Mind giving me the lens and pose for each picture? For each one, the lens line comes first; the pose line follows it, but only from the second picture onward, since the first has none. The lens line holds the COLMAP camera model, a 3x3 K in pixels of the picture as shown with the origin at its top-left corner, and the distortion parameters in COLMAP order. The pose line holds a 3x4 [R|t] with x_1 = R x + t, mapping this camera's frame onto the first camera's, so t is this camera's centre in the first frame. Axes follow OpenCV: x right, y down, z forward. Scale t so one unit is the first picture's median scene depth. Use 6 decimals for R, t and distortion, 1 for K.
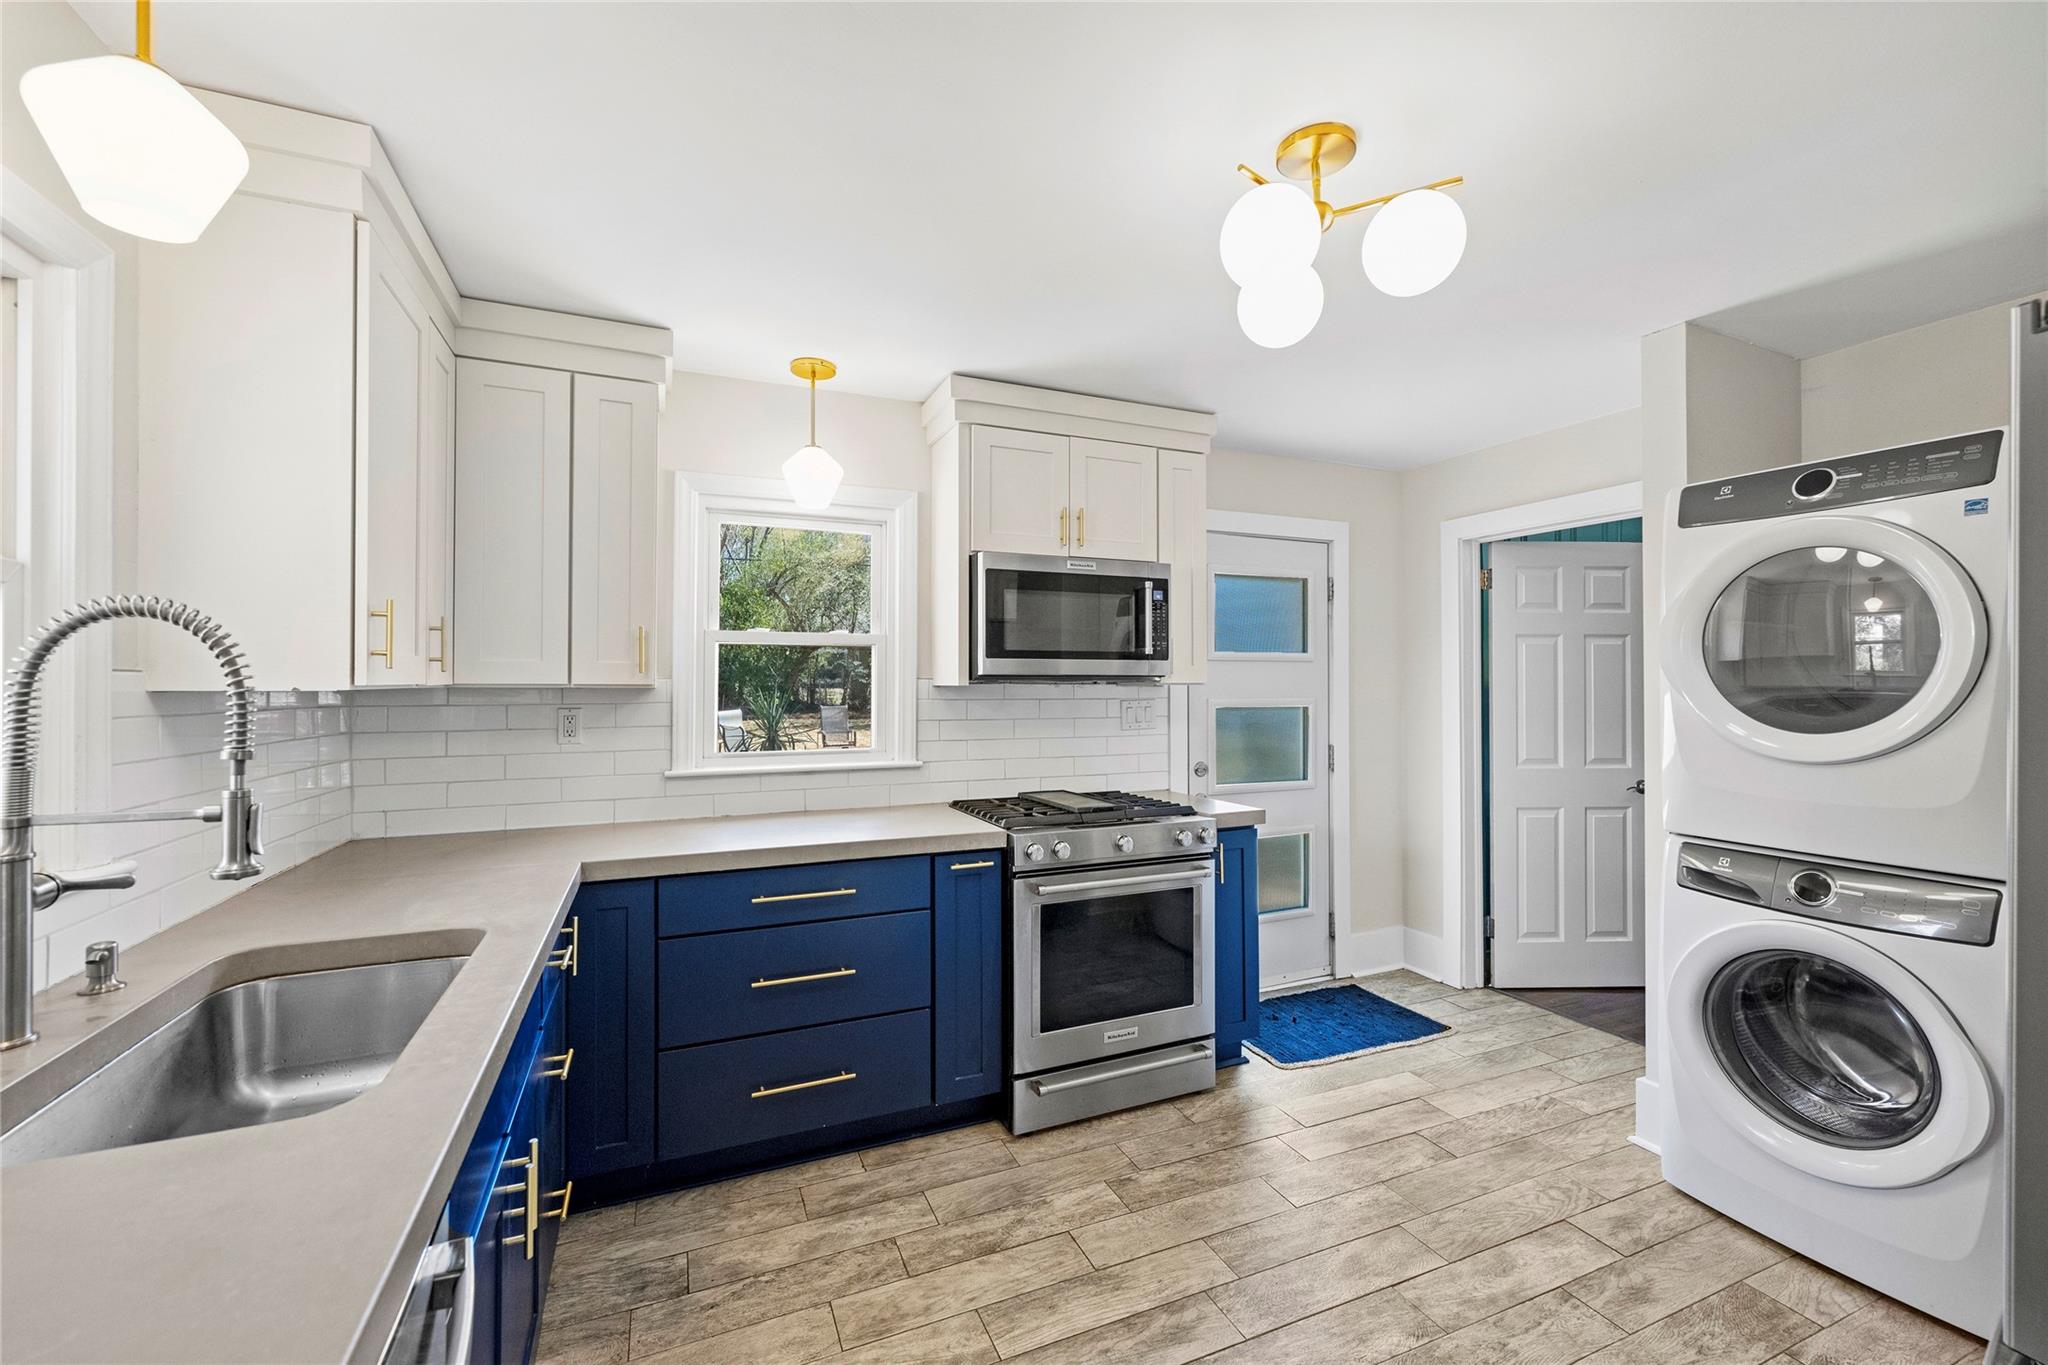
lens RADIAL K [[829.9, 0, 1004.7], [0, 829.9, 681.9], [0, 0, 1]] dist [-0.000889, -0.000253]
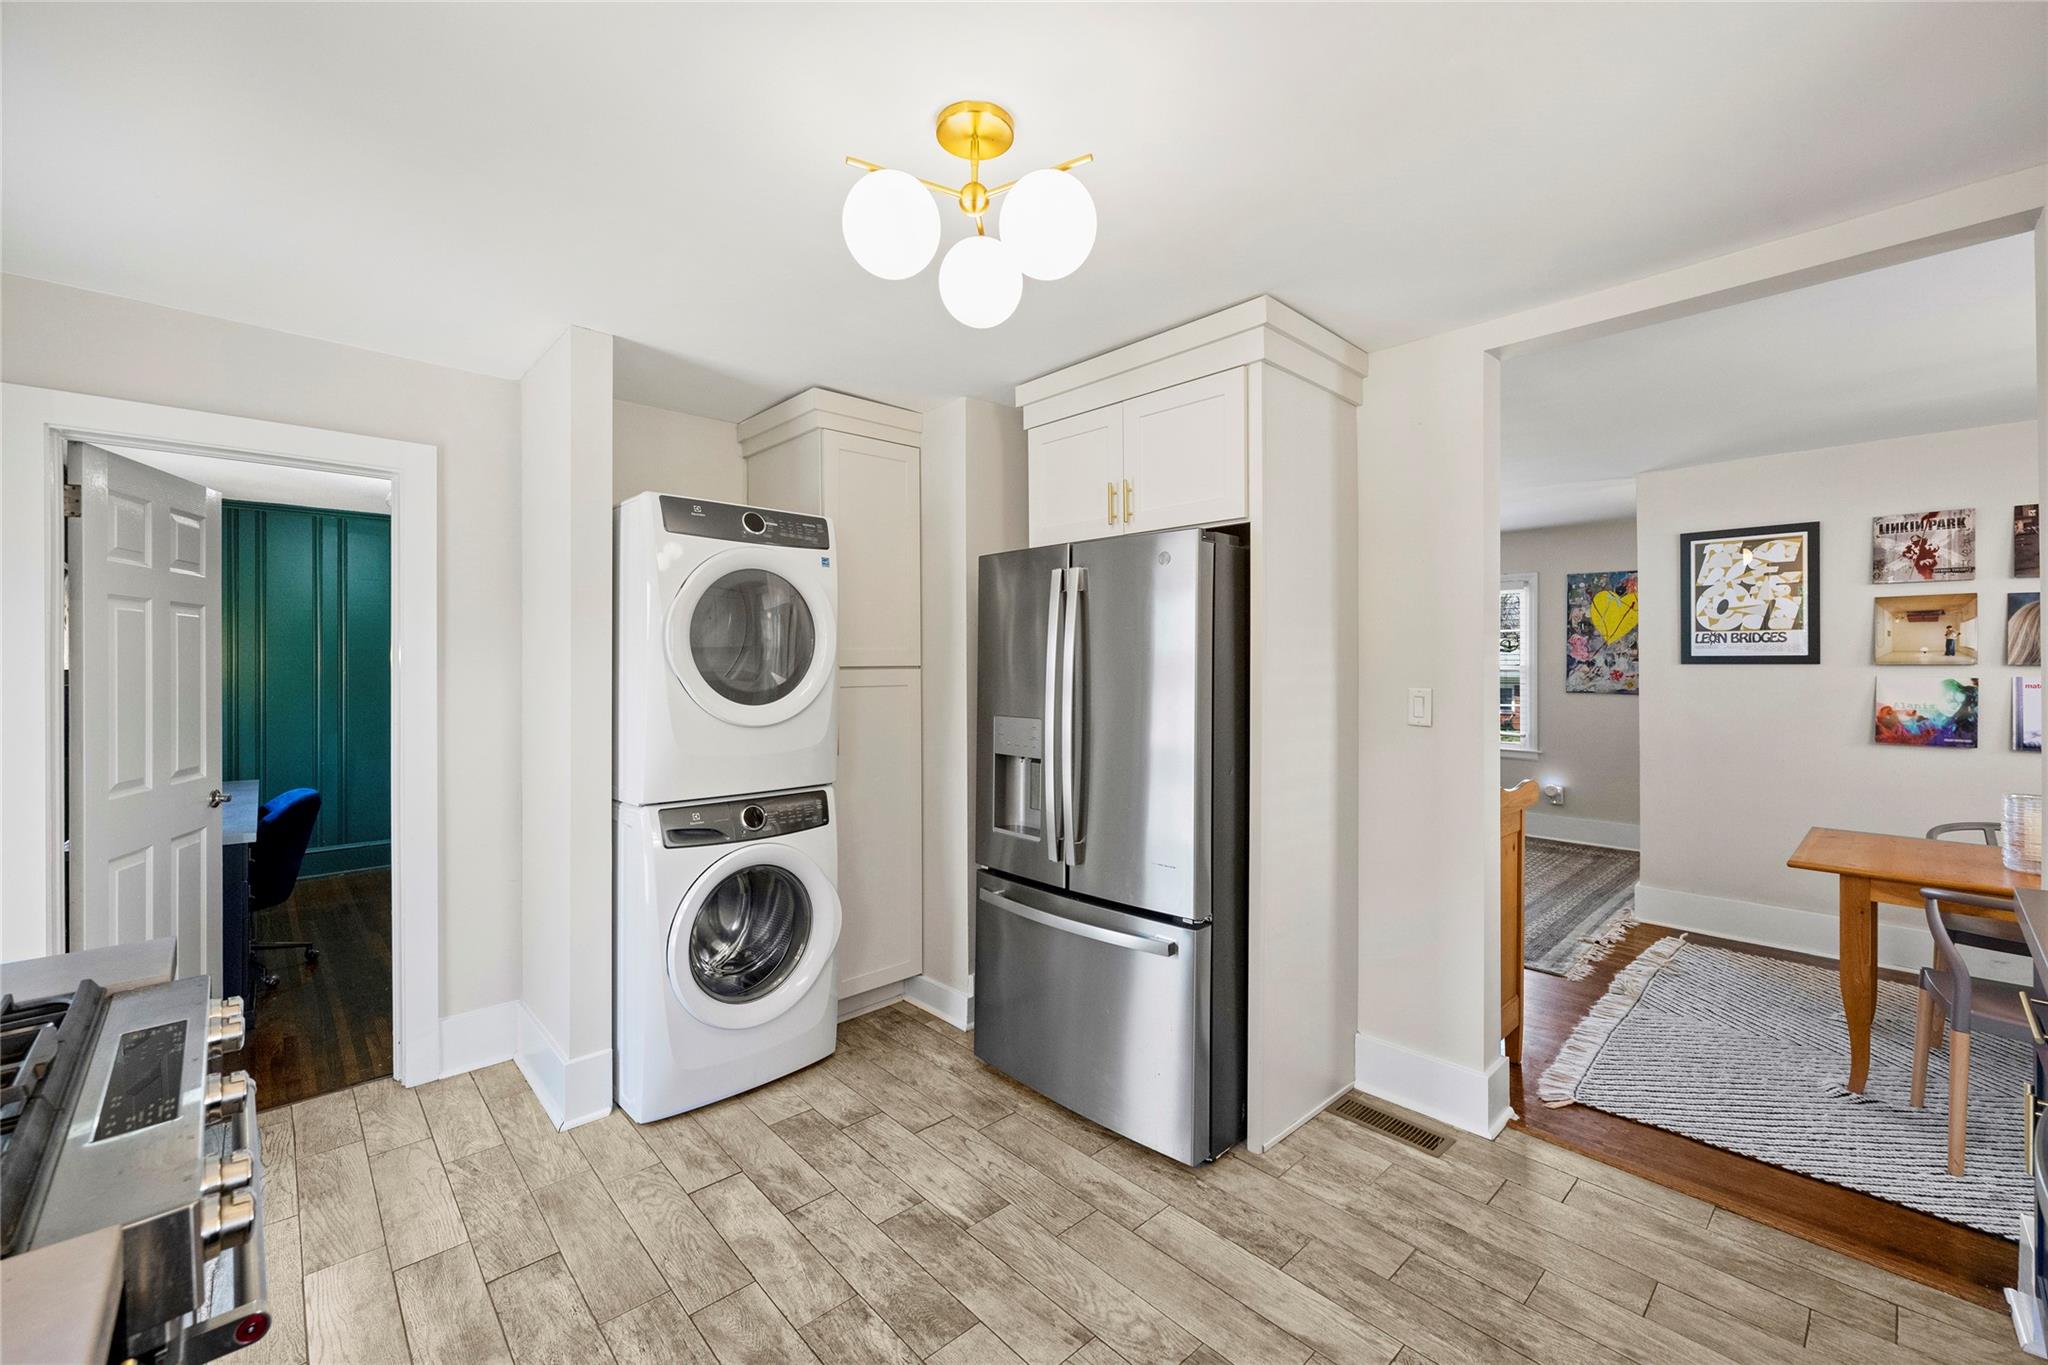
lens RADIAL K [[837.7, 0, 1019.6], [0, 837.7, 662.9], [0, 0, 1]] dist [-0.000981, -0.000149]
pose [[-0.354122, -0.001009, 0.935199, -0.384461], [-0.002273, 0.999997, 0.000218, -0.007088], [-0.935196, -0.002048, -0.354123, 0.870562]]
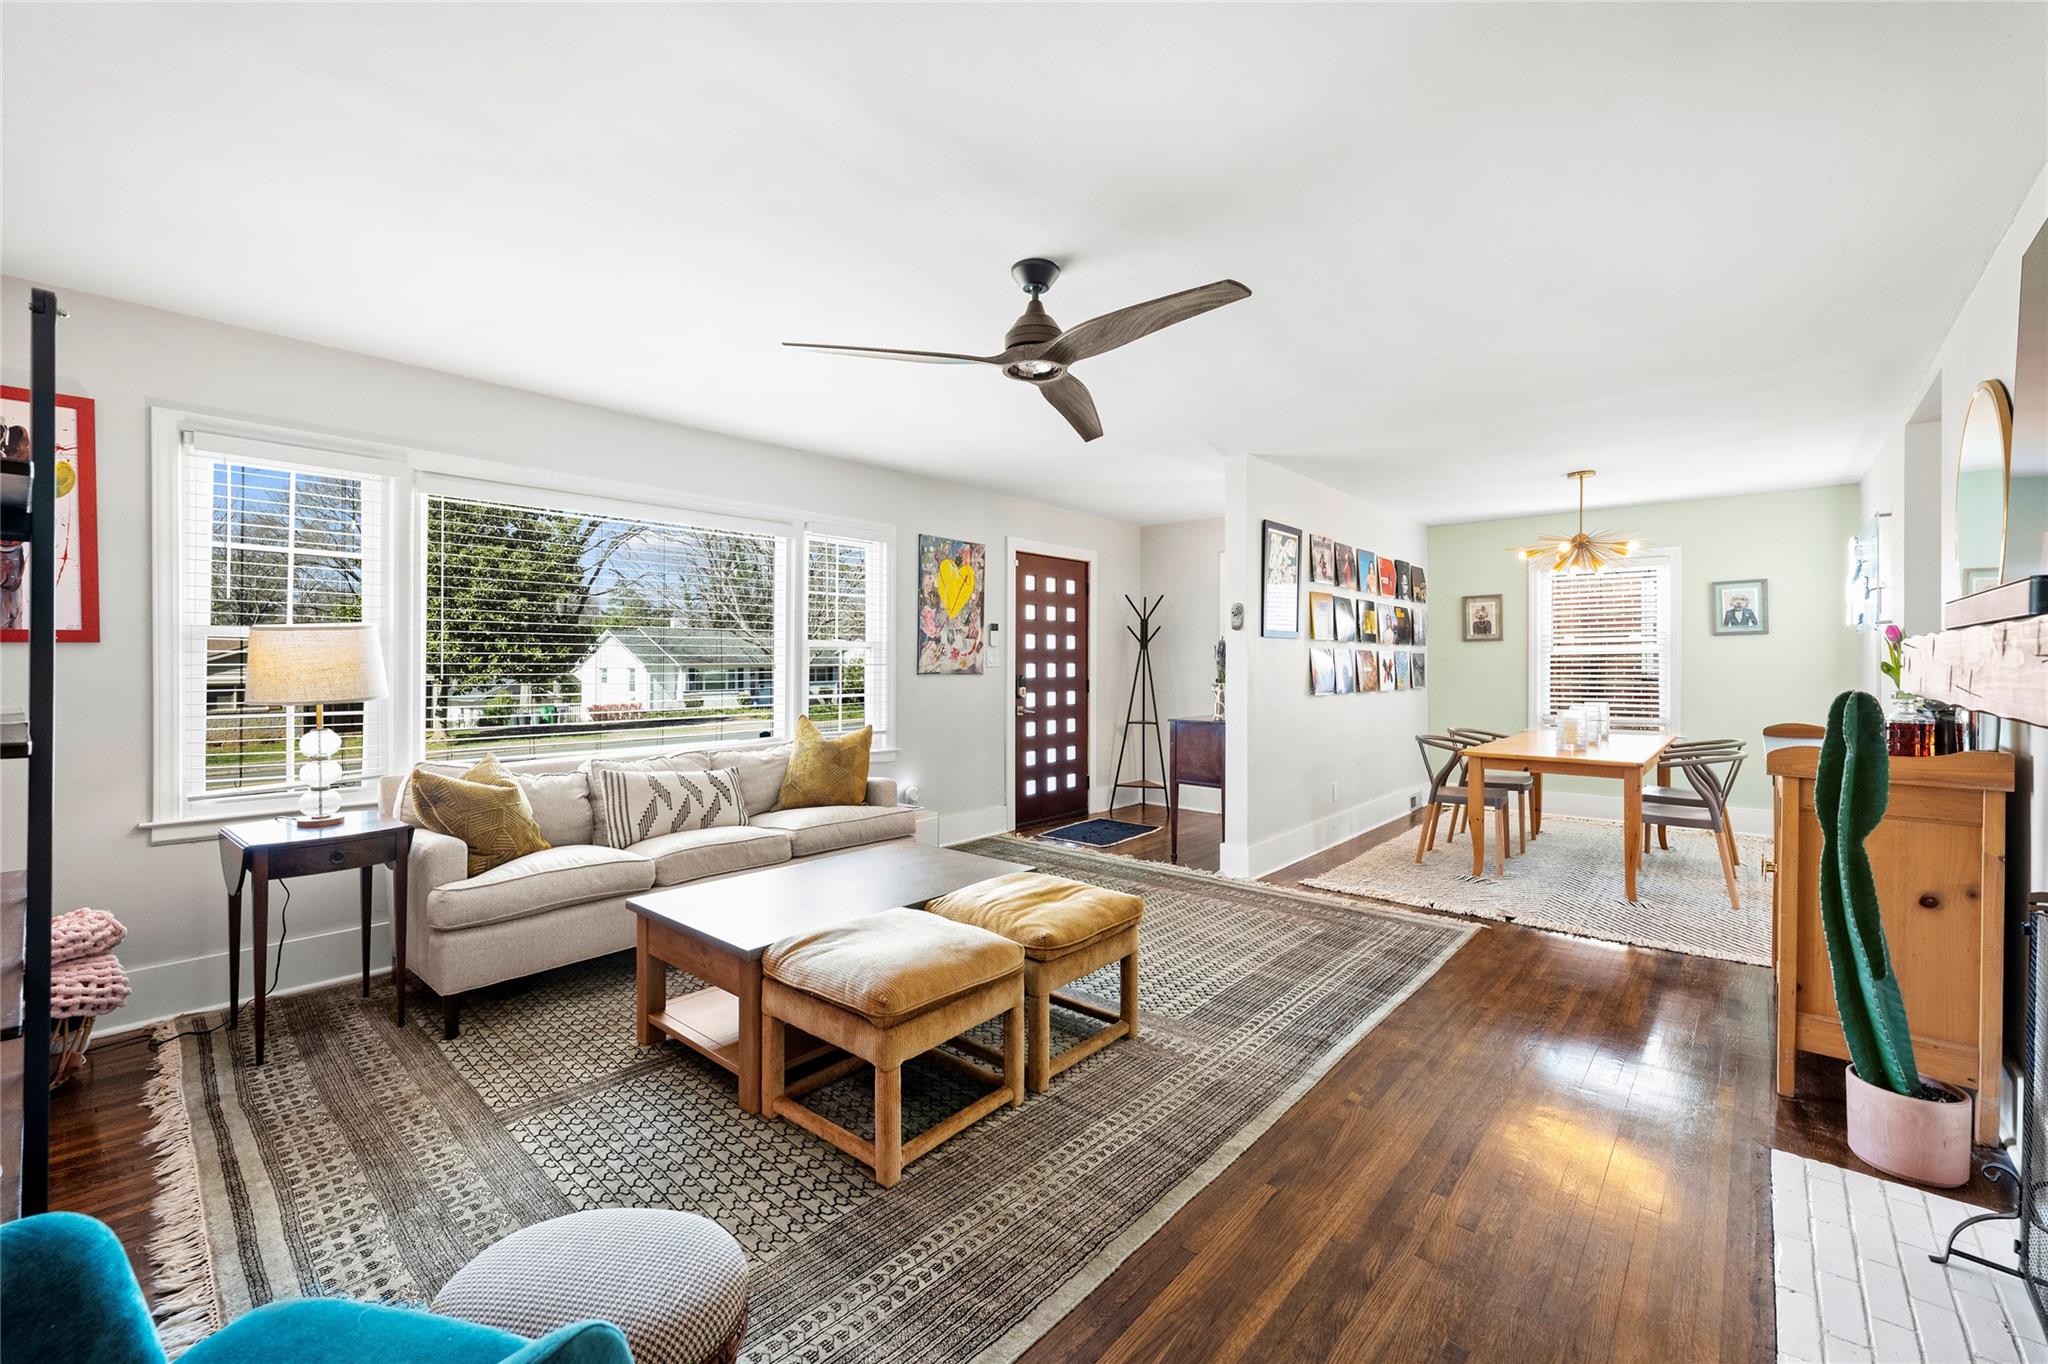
lens RADIAL K [[838.4, 0, 1016.0], [0, 838.4, 662.5], [0, 0, 1]] dist [0.000671, 0.000106]
pose [[-0.900602, 0.001213, -0.434643, 2.281170], [0.002890, 0.999991, -0.003198, 0.061026], [0.434635, -0.004137, -0.900597, 0.422345]]
